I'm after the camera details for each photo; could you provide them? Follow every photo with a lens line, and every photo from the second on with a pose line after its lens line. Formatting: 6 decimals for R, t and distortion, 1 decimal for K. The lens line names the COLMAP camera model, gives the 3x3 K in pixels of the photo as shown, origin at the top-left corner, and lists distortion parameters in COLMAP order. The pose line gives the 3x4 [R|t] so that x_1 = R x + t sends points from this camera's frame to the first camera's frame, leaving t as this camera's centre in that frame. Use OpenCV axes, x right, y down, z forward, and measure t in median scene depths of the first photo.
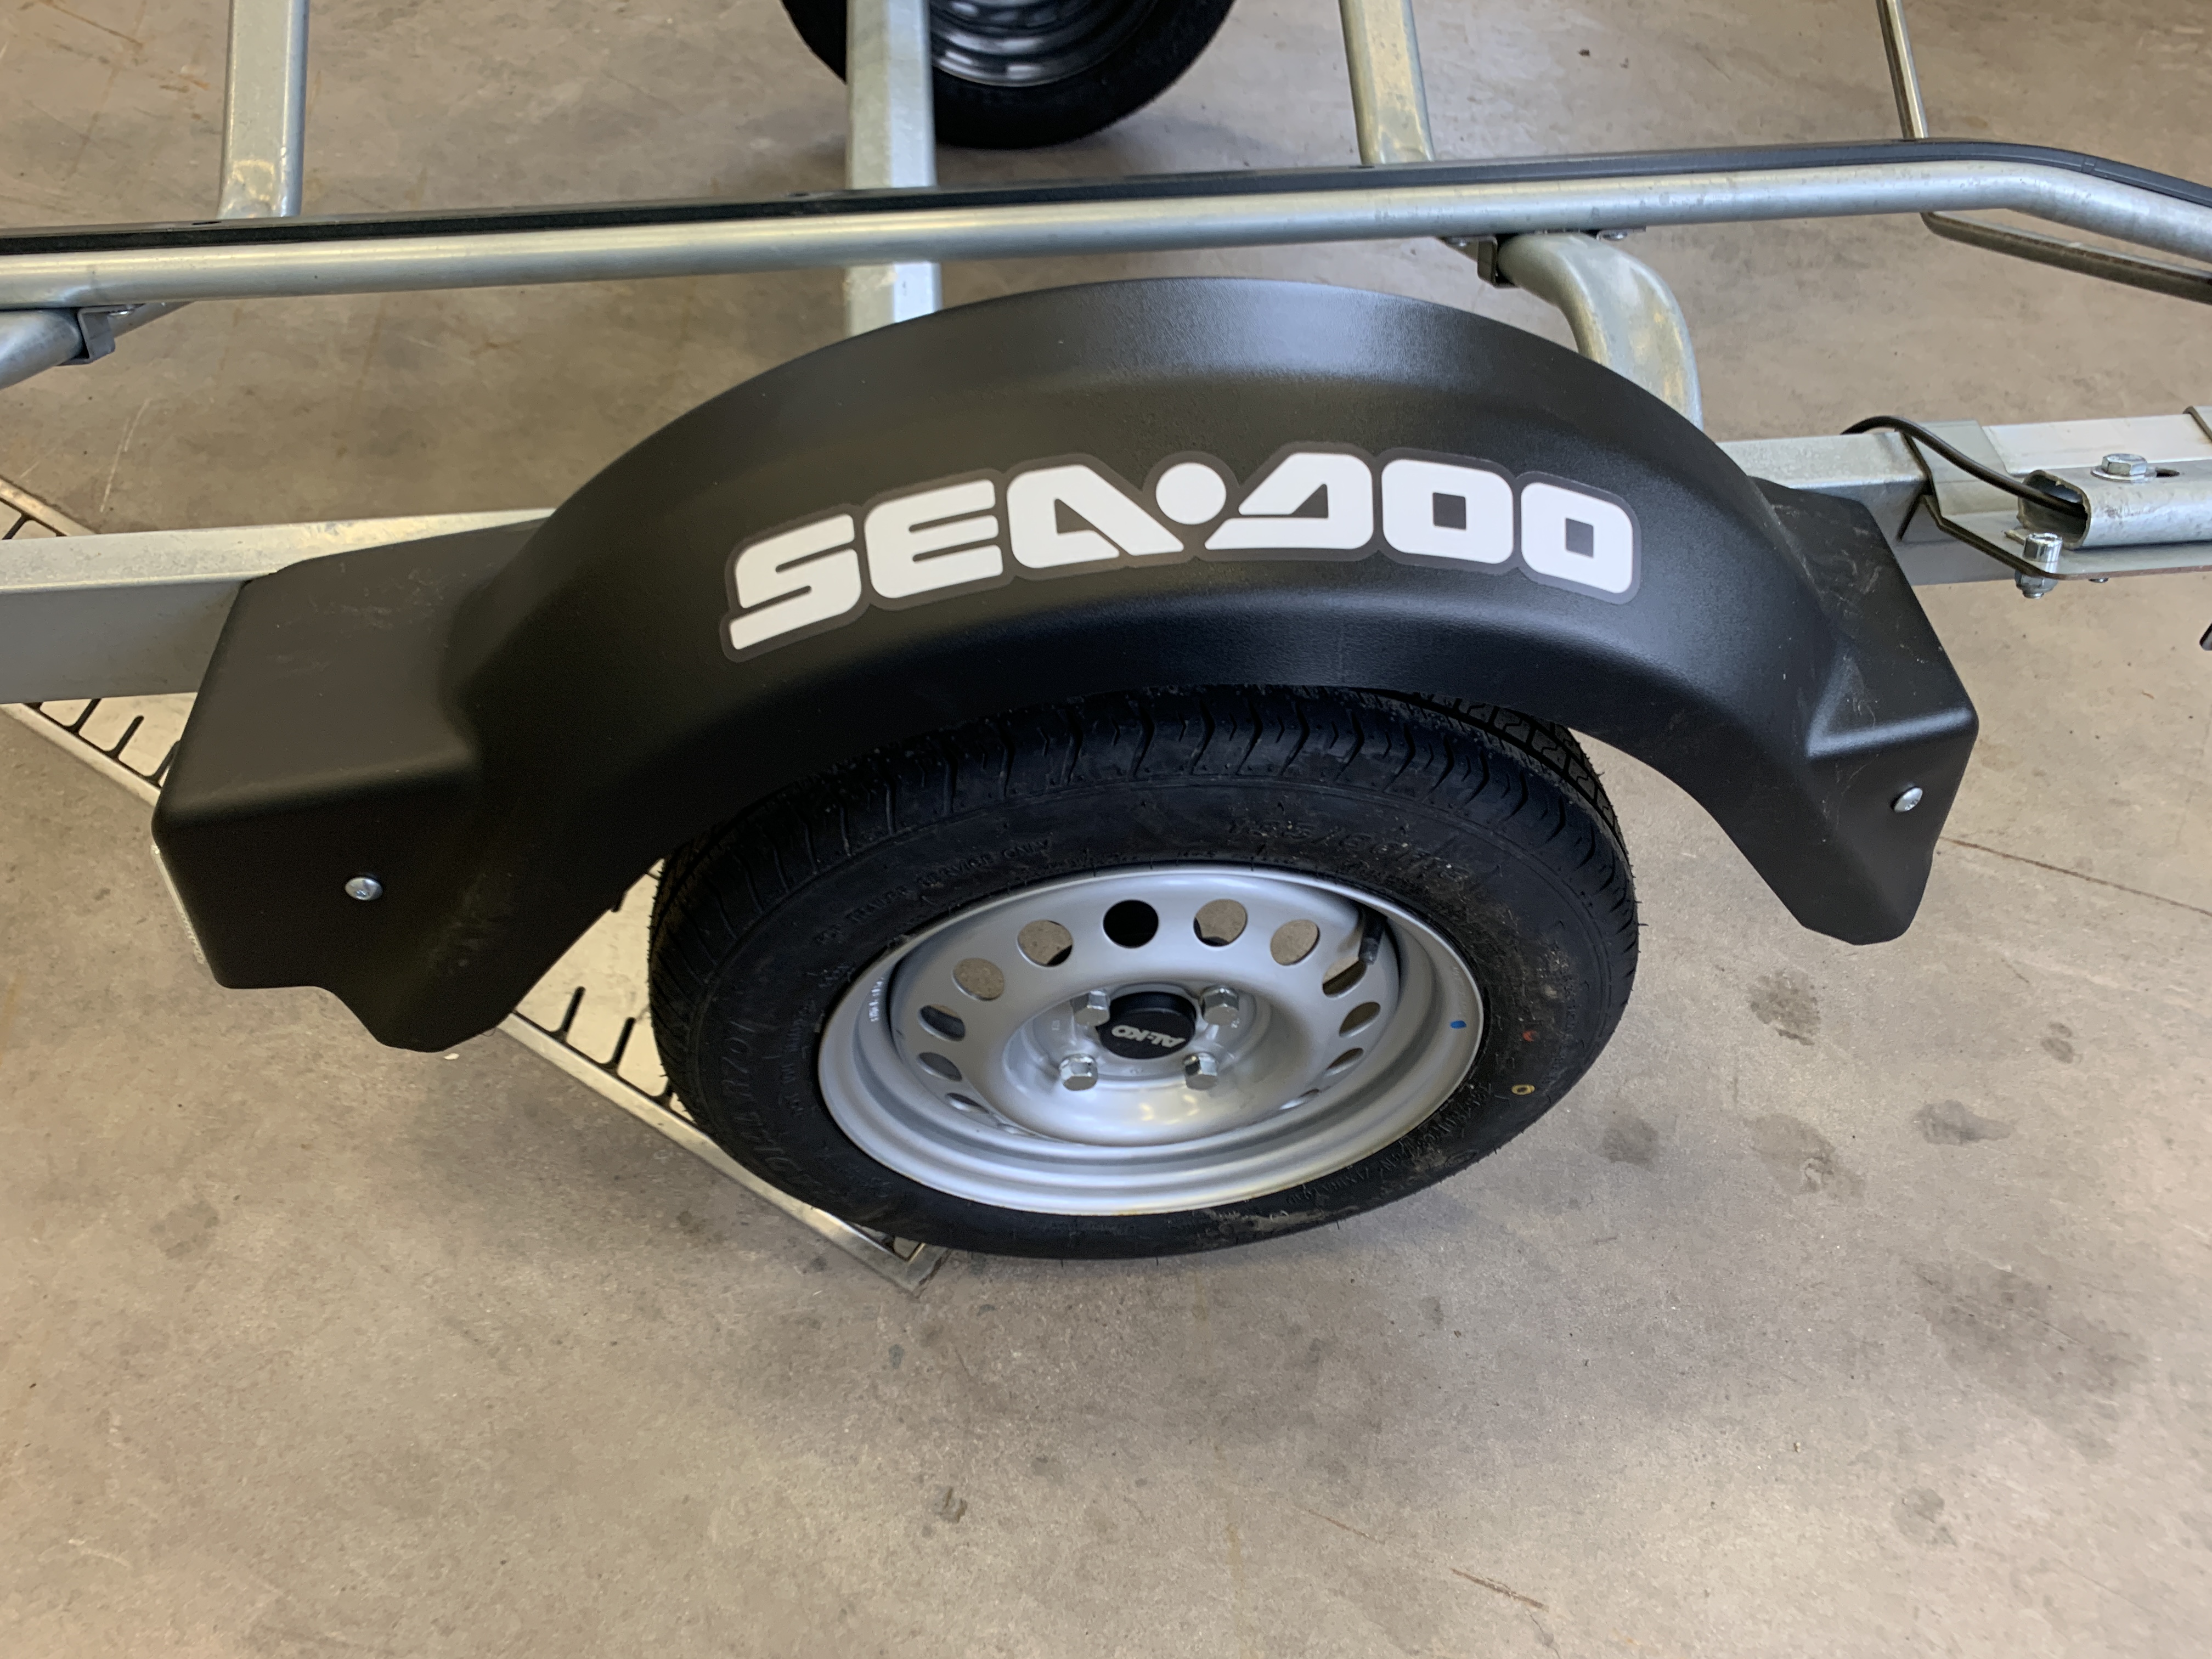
lens RADIAL K [[1693.4, 0, 1102.6], [0, 1693.4, 855.8], [0, 0, 1]] dist [0.007595, 0.000674]
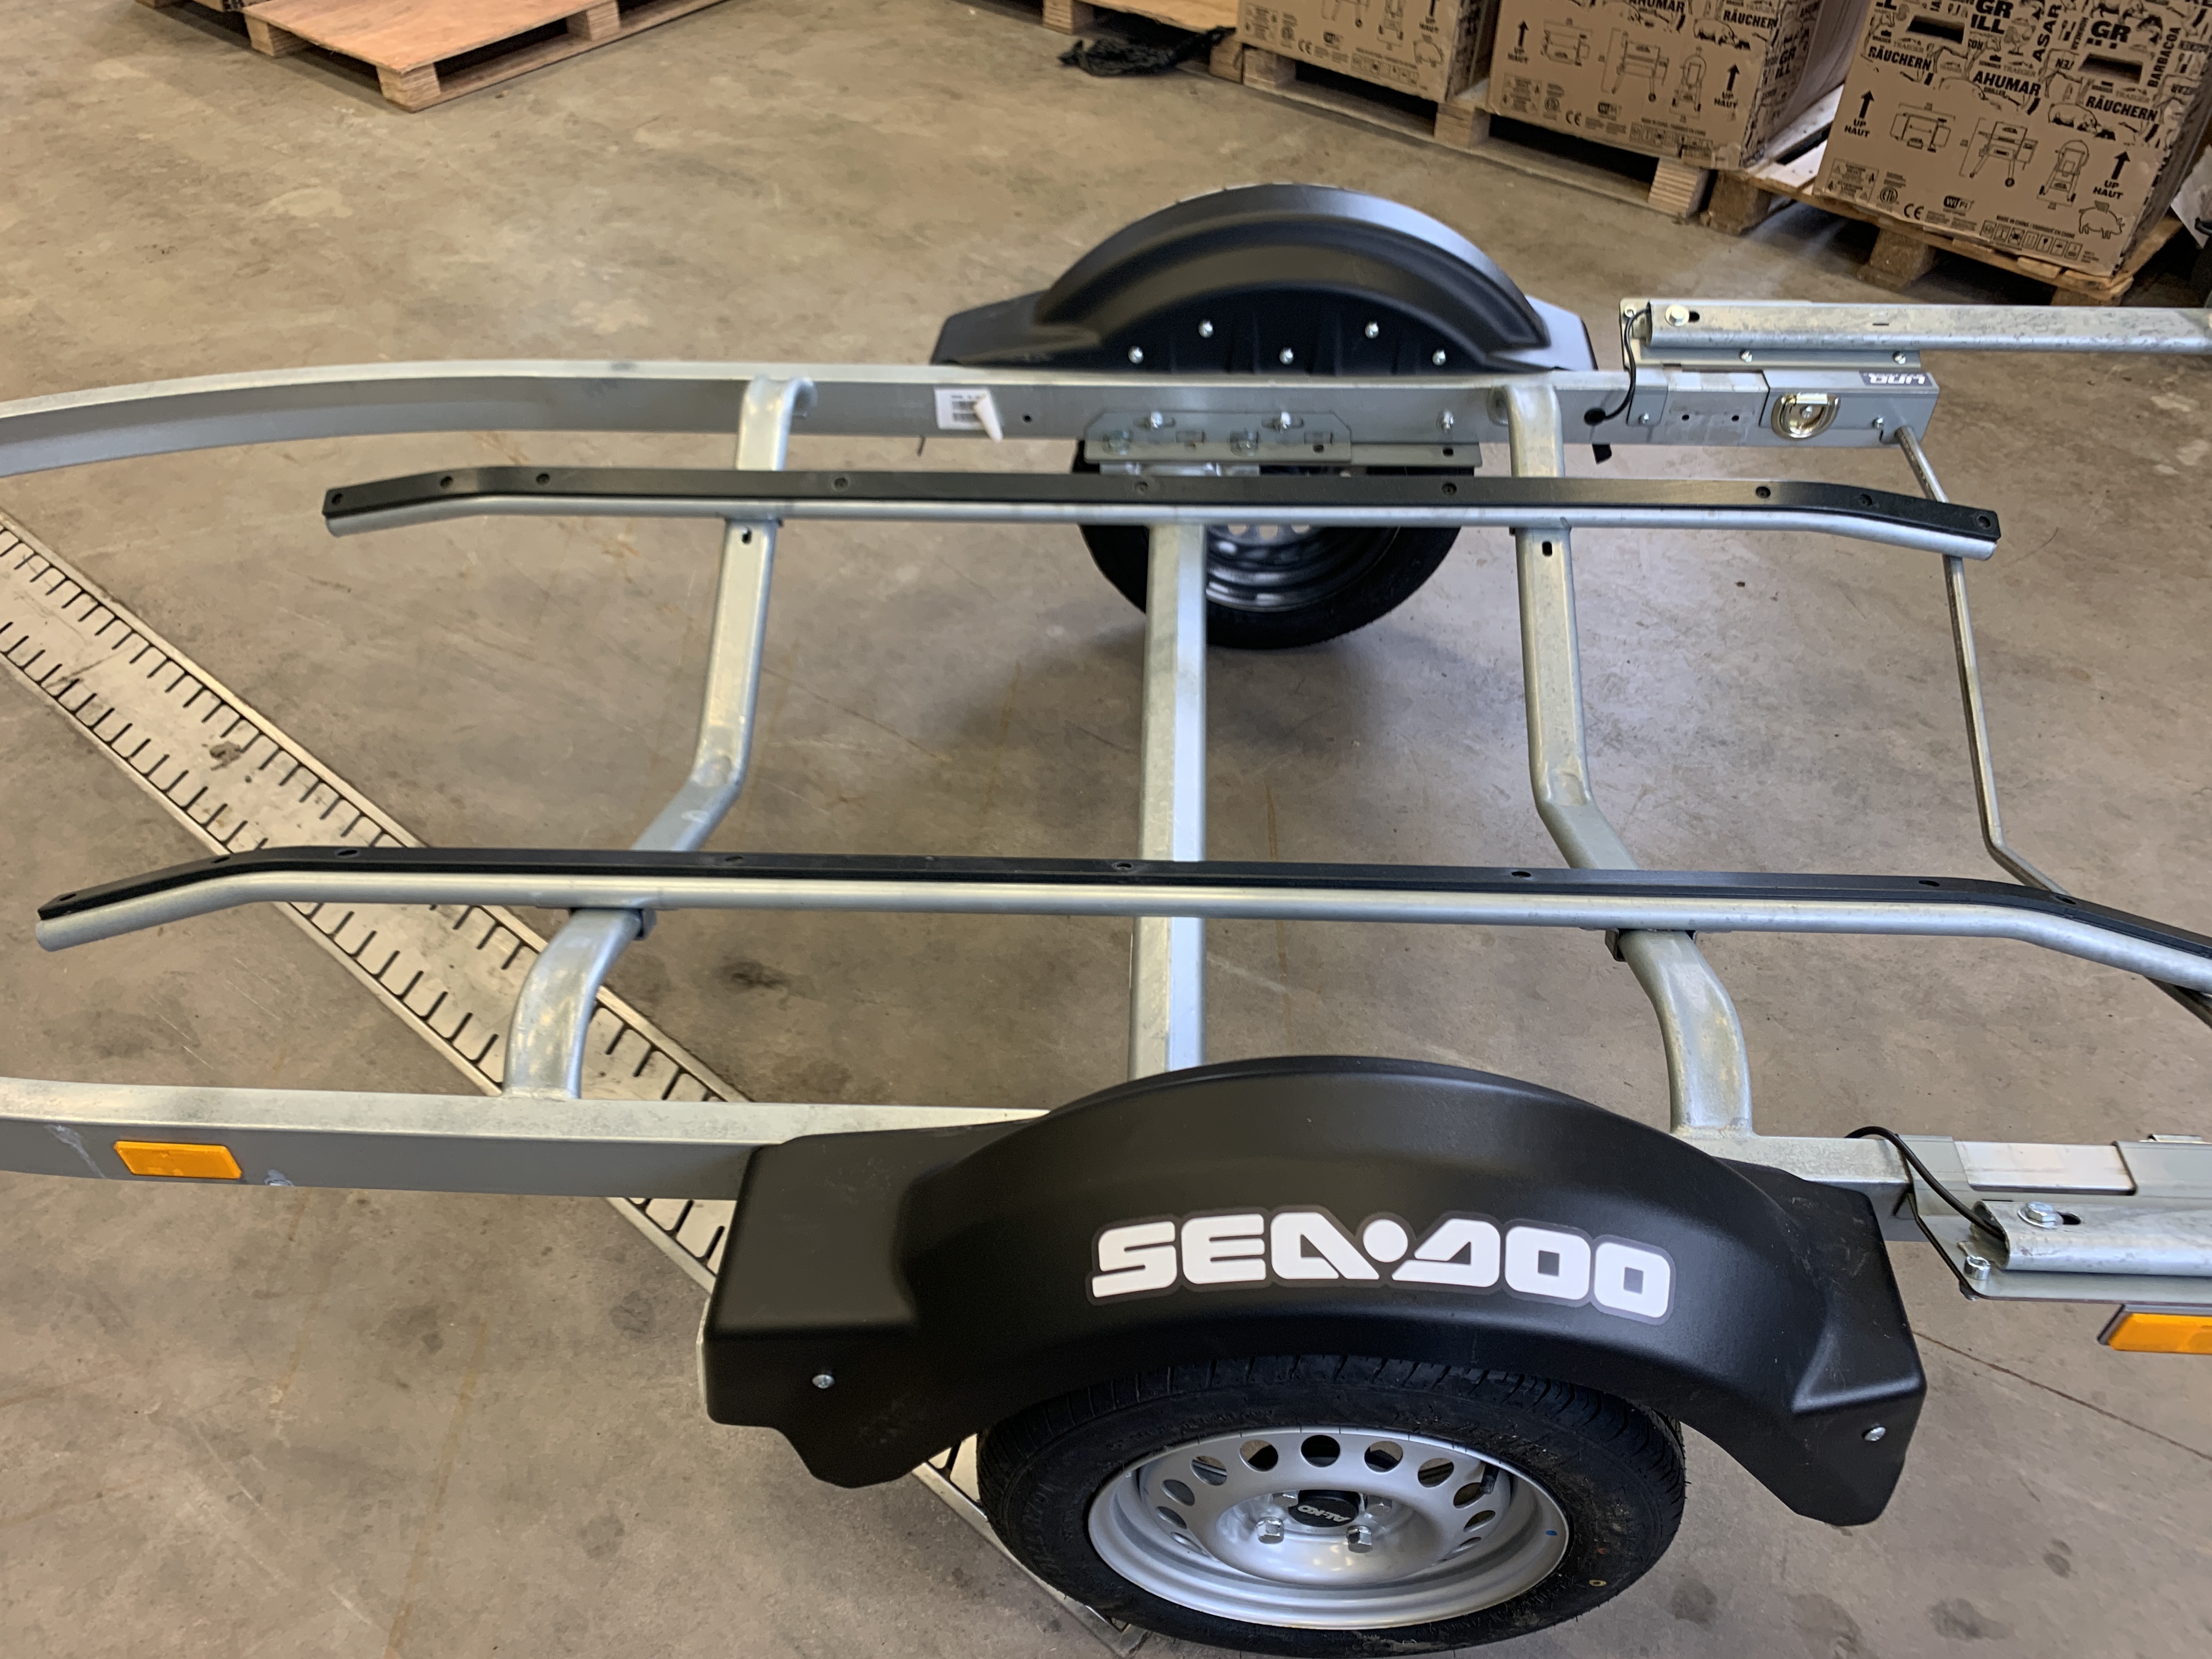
lens RADIAL K [[1701.7, 0, 1090.6], [0, 1701.7, 837.7], [0, 0, 1]] dist [0.006107, -0.010557]
pose [[0.990600, 0.084081, -0.107899, -0.048545], [-0.096730, 0.988301, -0.117916, -0.216461], [0.096722, 0.127244, 0.987144, -0.396785]]
